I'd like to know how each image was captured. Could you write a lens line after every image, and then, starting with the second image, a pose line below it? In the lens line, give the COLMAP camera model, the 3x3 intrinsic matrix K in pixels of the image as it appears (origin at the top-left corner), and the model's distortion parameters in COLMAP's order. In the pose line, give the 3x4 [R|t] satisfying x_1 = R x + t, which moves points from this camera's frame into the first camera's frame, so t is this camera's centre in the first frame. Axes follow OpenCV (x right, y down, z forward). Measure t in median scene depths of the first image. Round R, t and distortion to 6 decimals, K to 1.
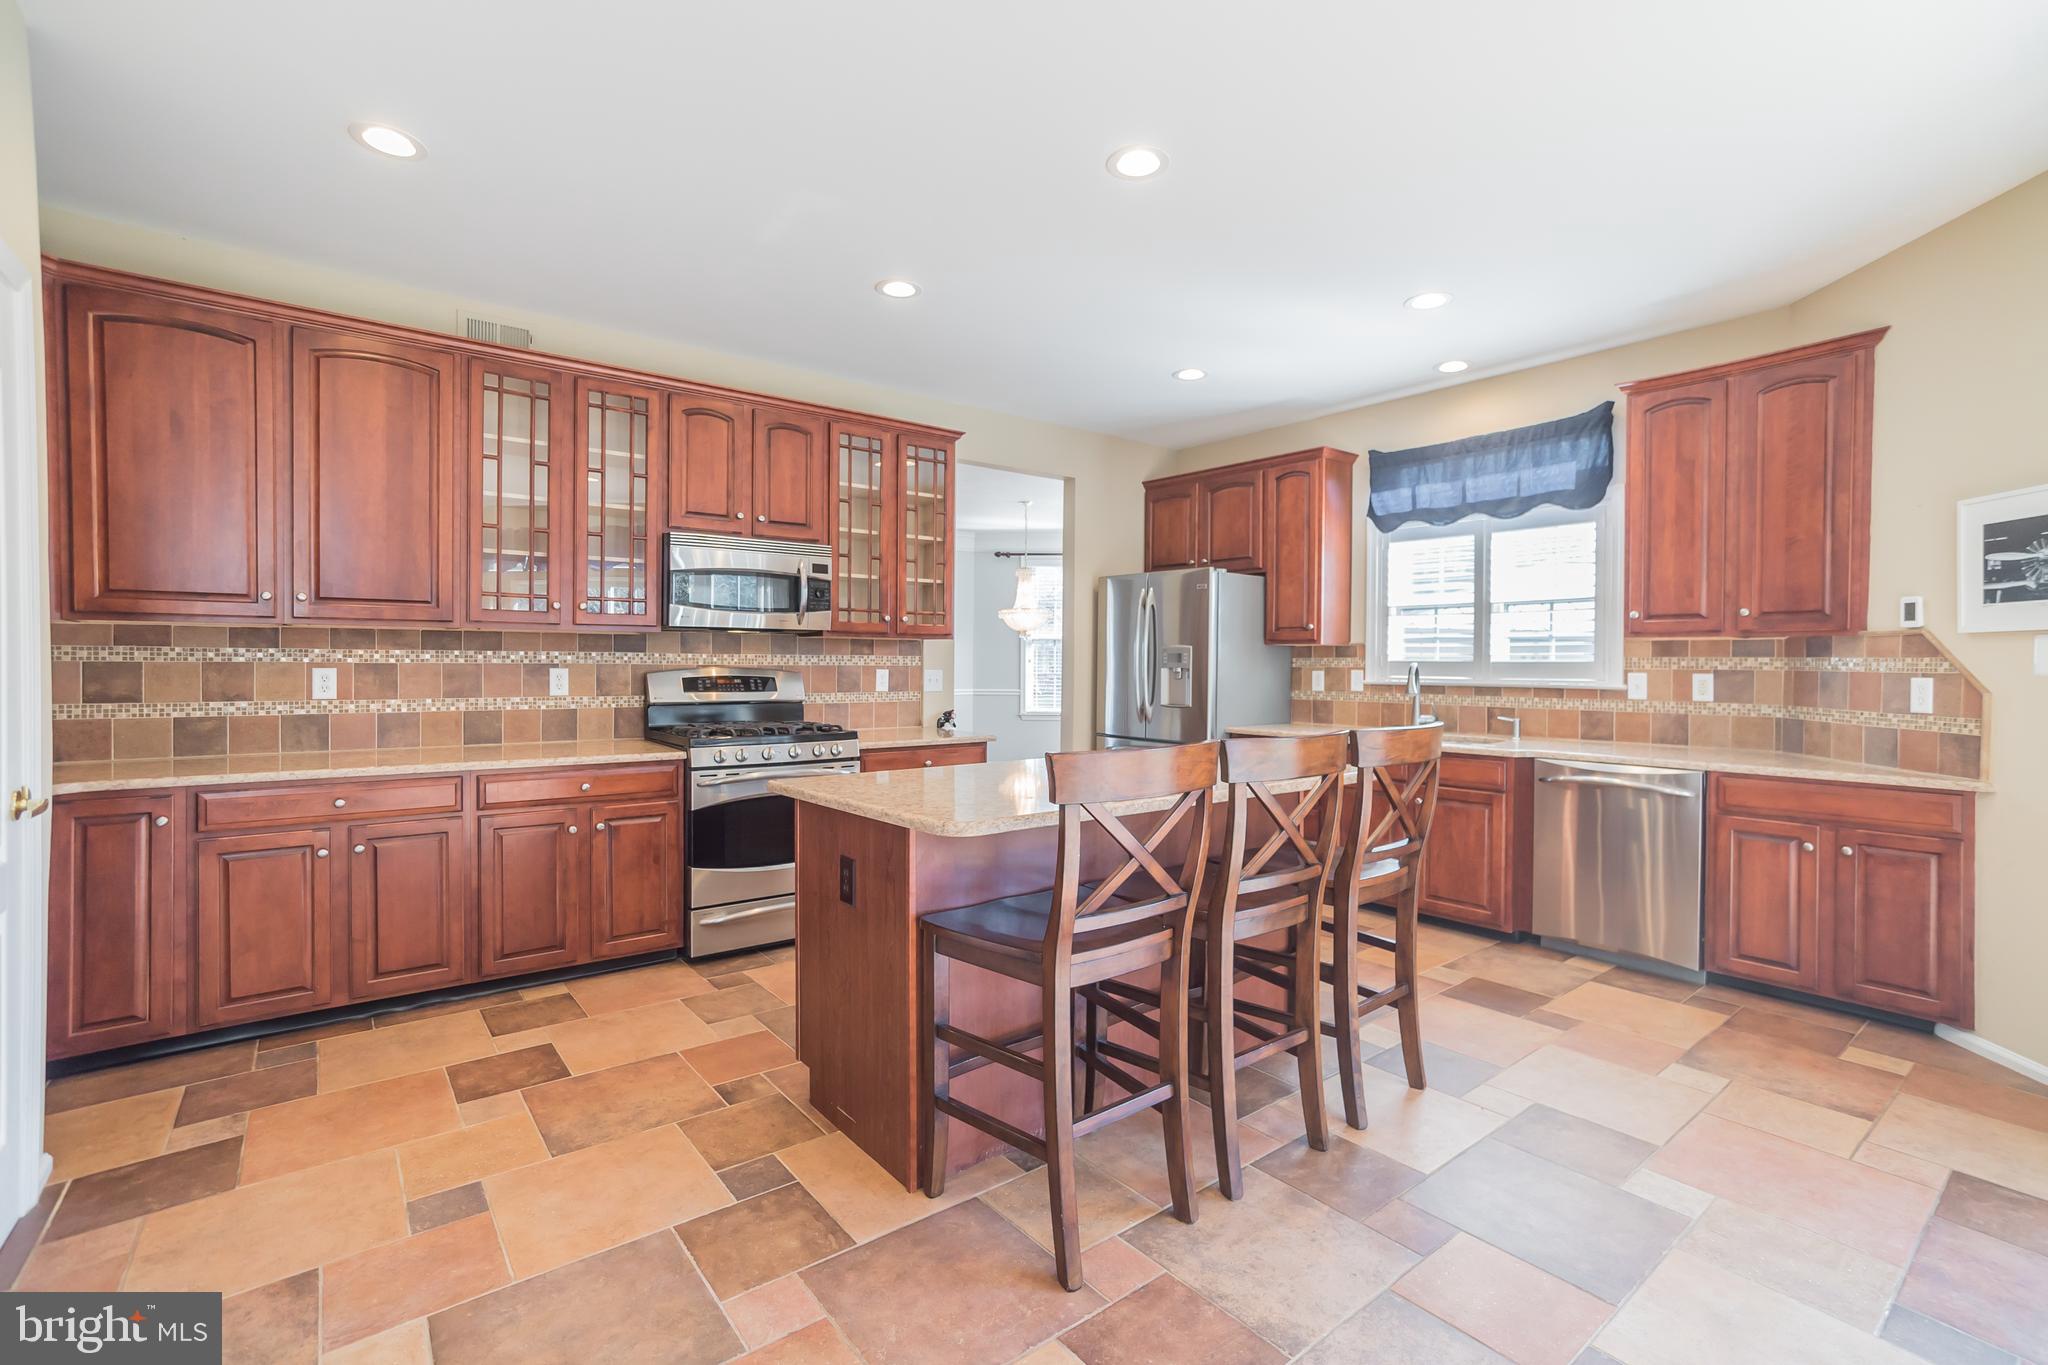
lens RADIAL K [[907.9, 0, 1053.4], [0, 907.9, 670.3], [0, 0, 1]] dist [-0.004118, 0.001995]
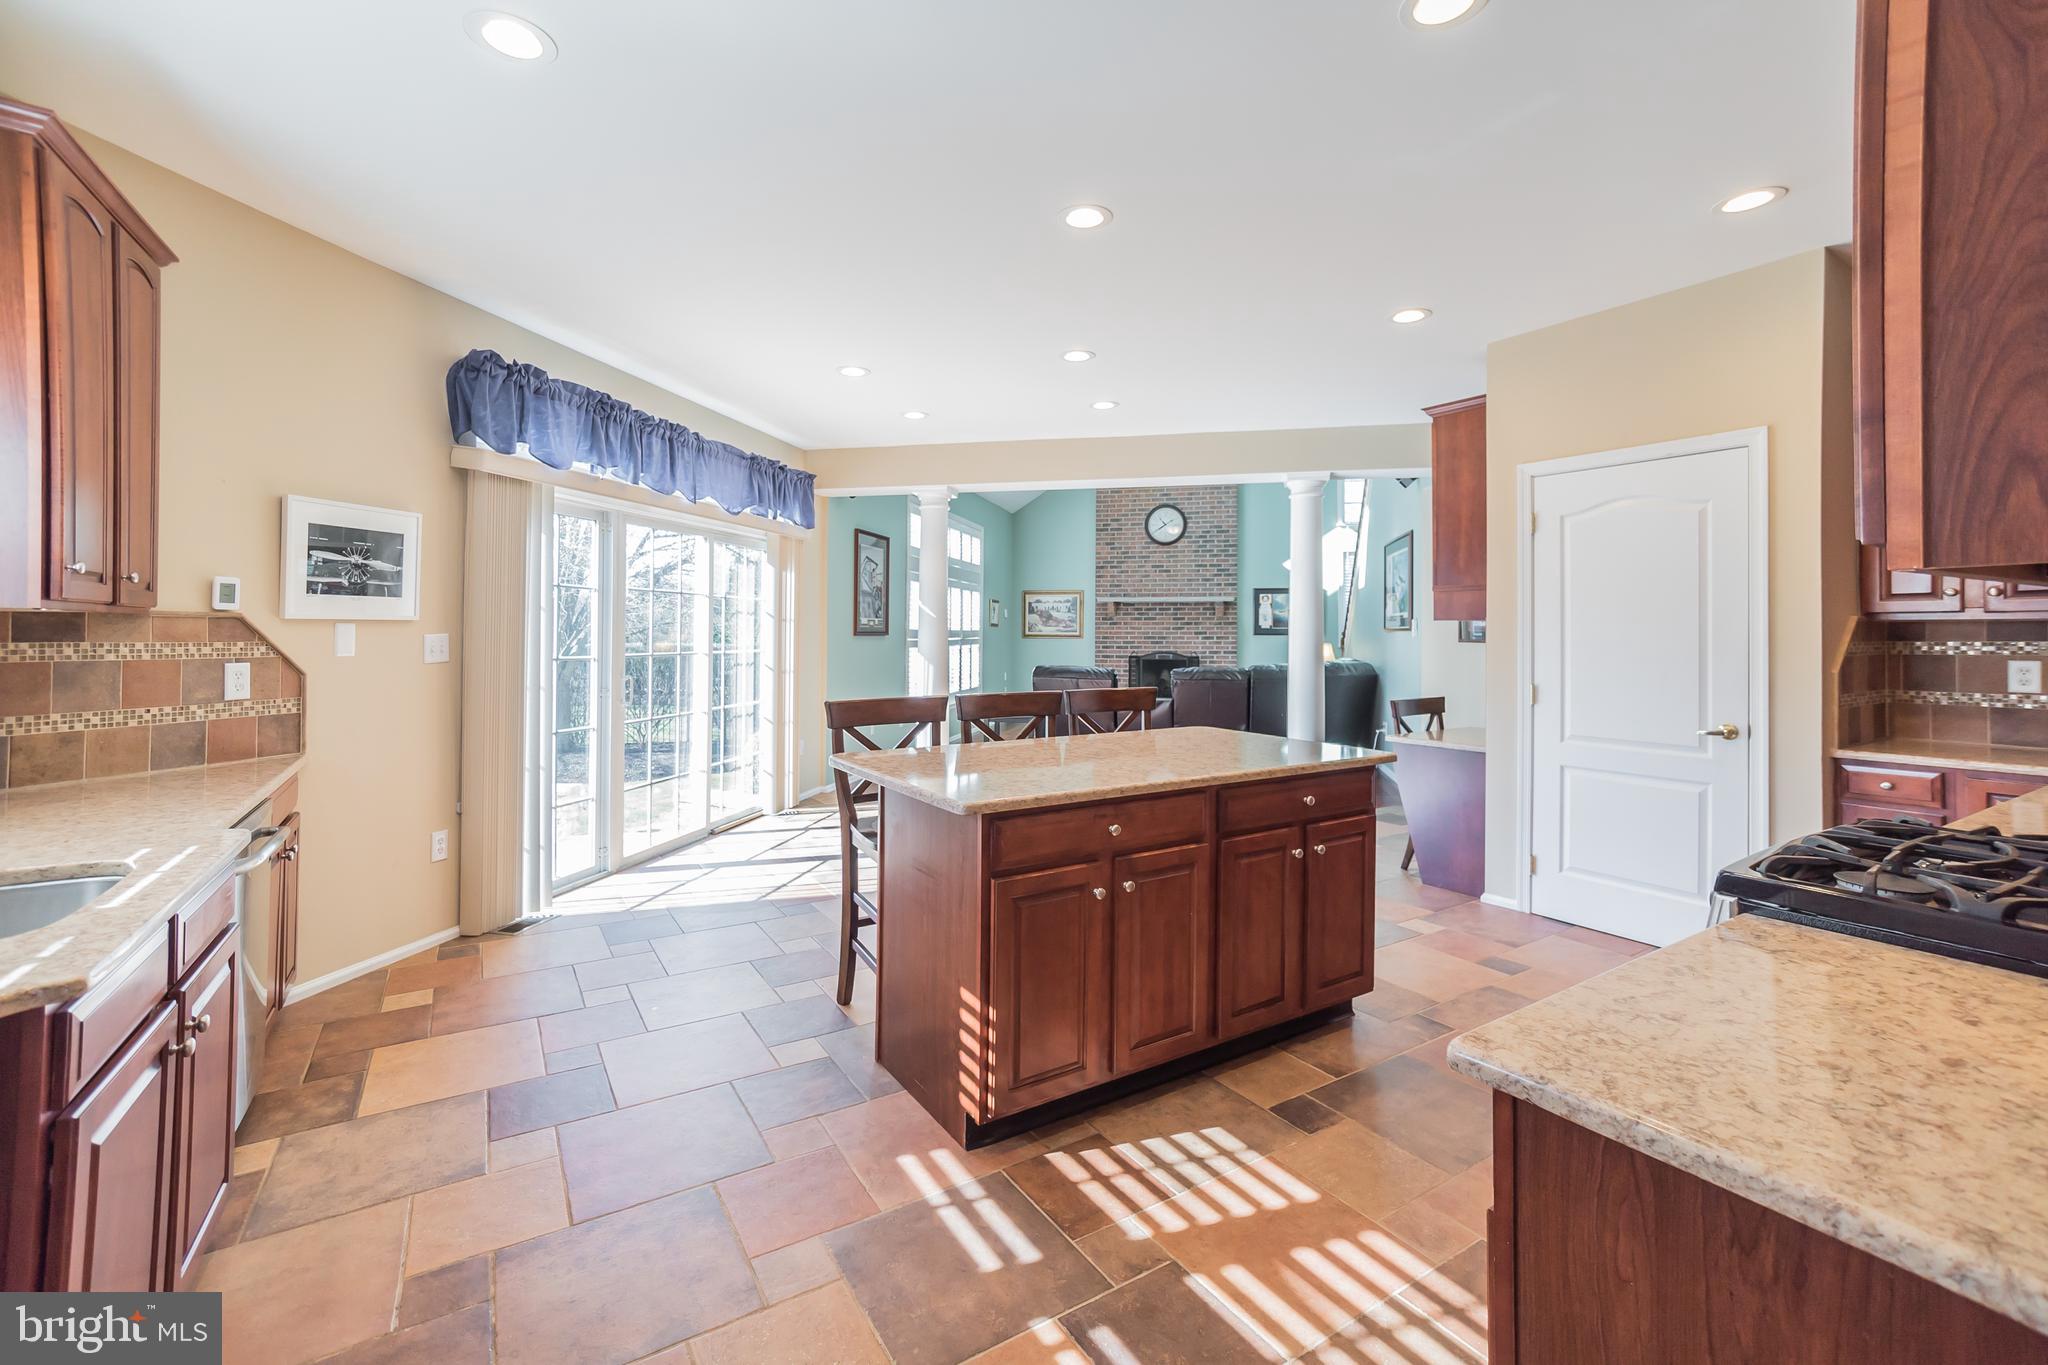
lens RADIAL K [[868.2, 0, 1006.4], [0, 868.2, 636.2], [0, 0, 1]] dist [-0.016820, 0.002746]
pose [[-0.988928, -0.003213, 0.148364, 0.011324], [-0.001179, 0.999904, 0.013794, -0.025687], [-0.148395, 0.013467, -0.988837, 1.358252]]
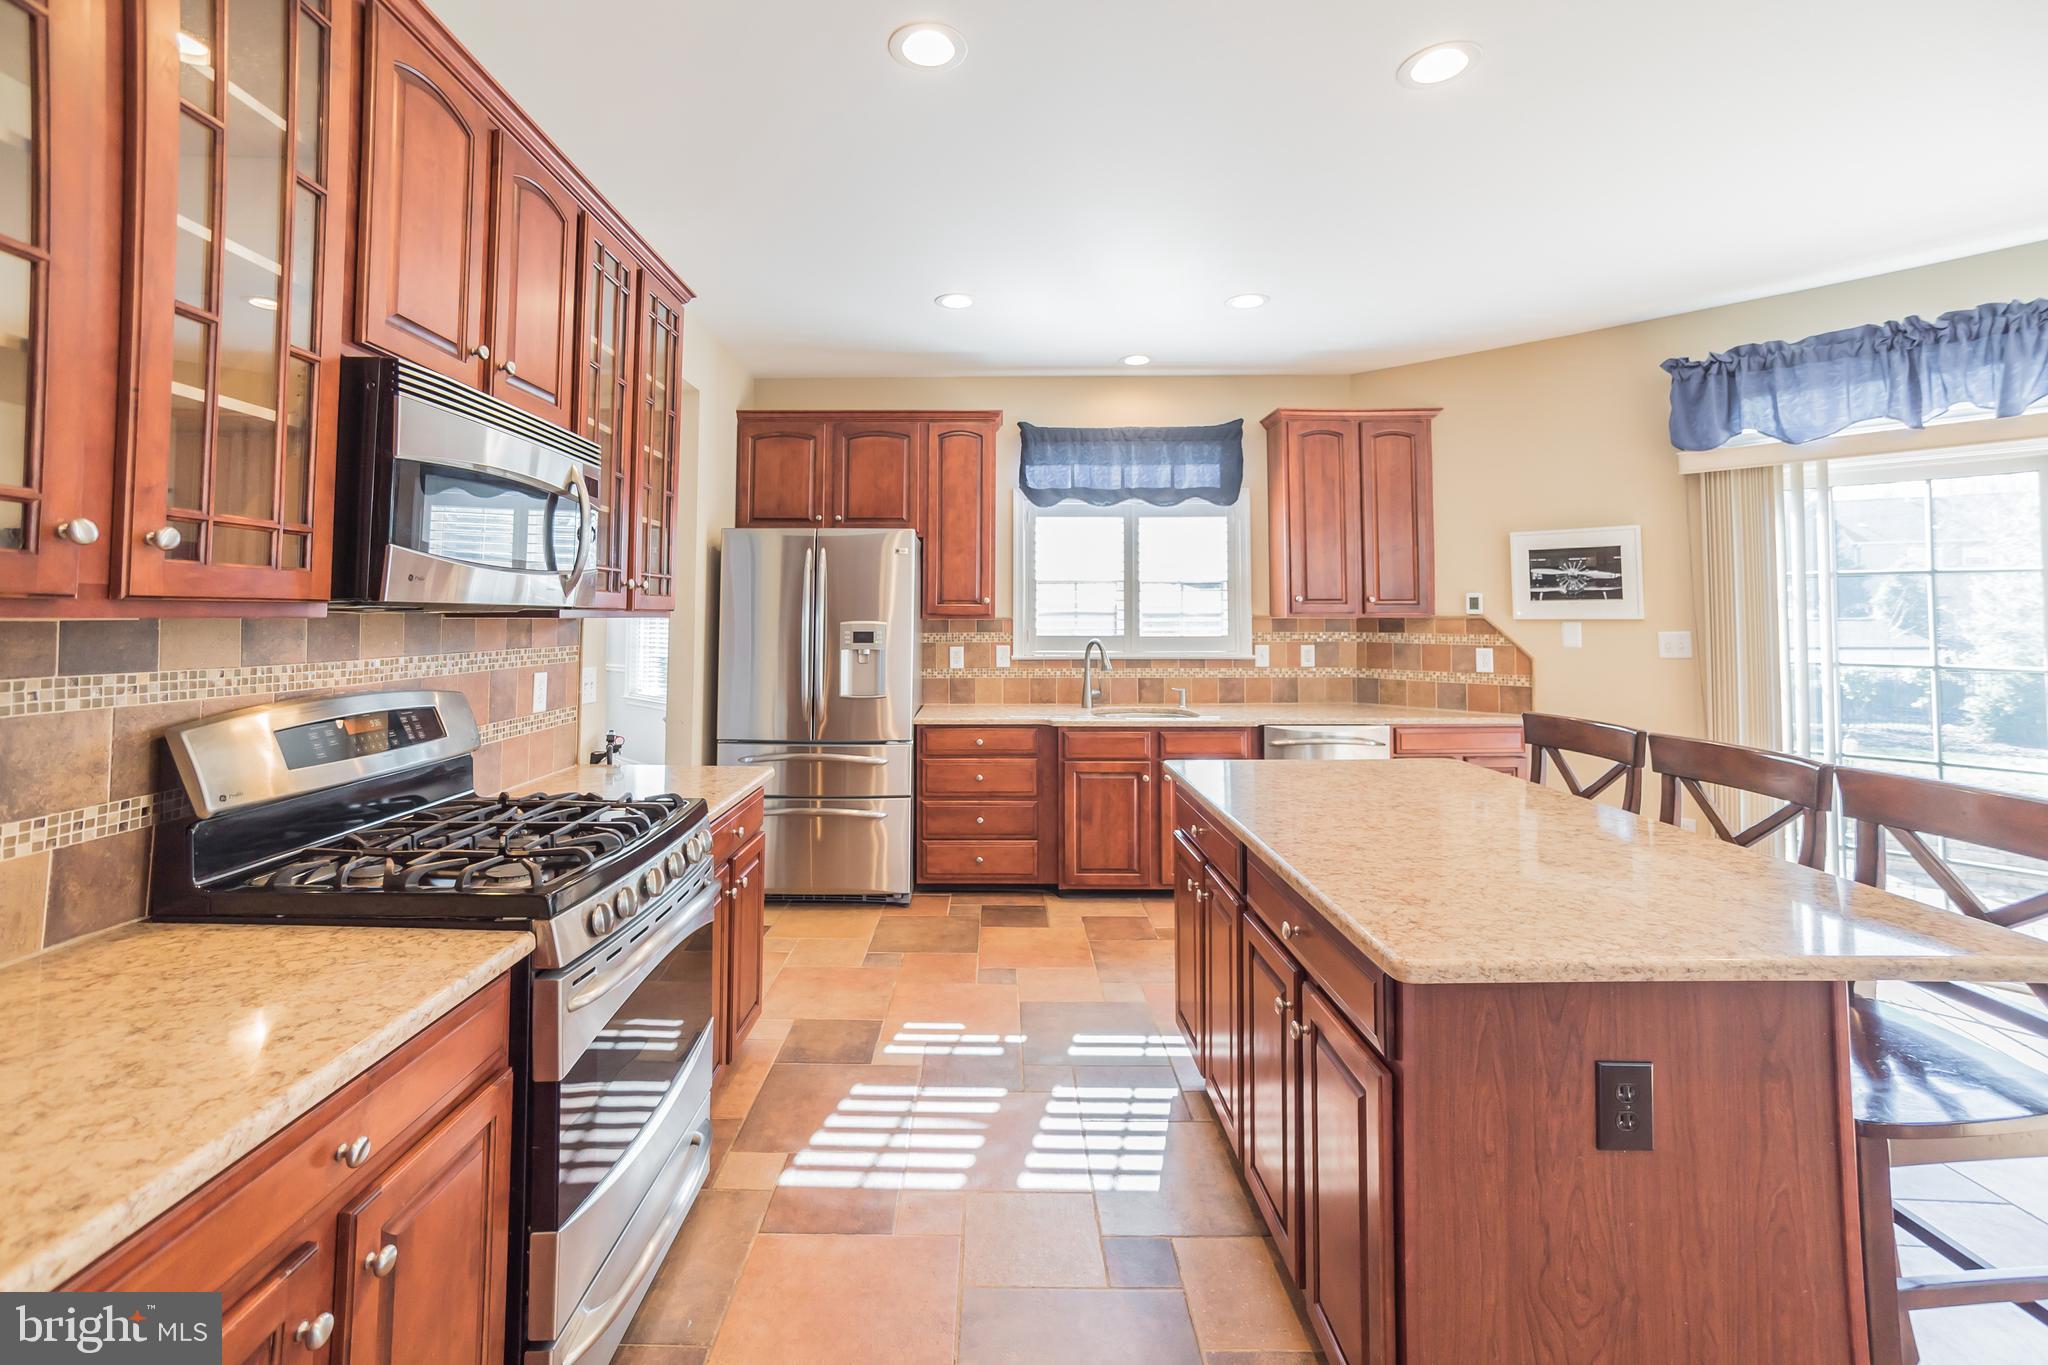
lens RADIAL K [[868.2, 0, 971.7], [0, 868.2, 586.7], [0, 0, 1]] dist [-0.016820, 0.002746]
pose [[0.652410, 0.021101, 0.757573, -0.498891], [0.009909, 0.999289, -0.036368, -0.037580], [-0.757802, 0.031234, 0.651737, 0.543472]]
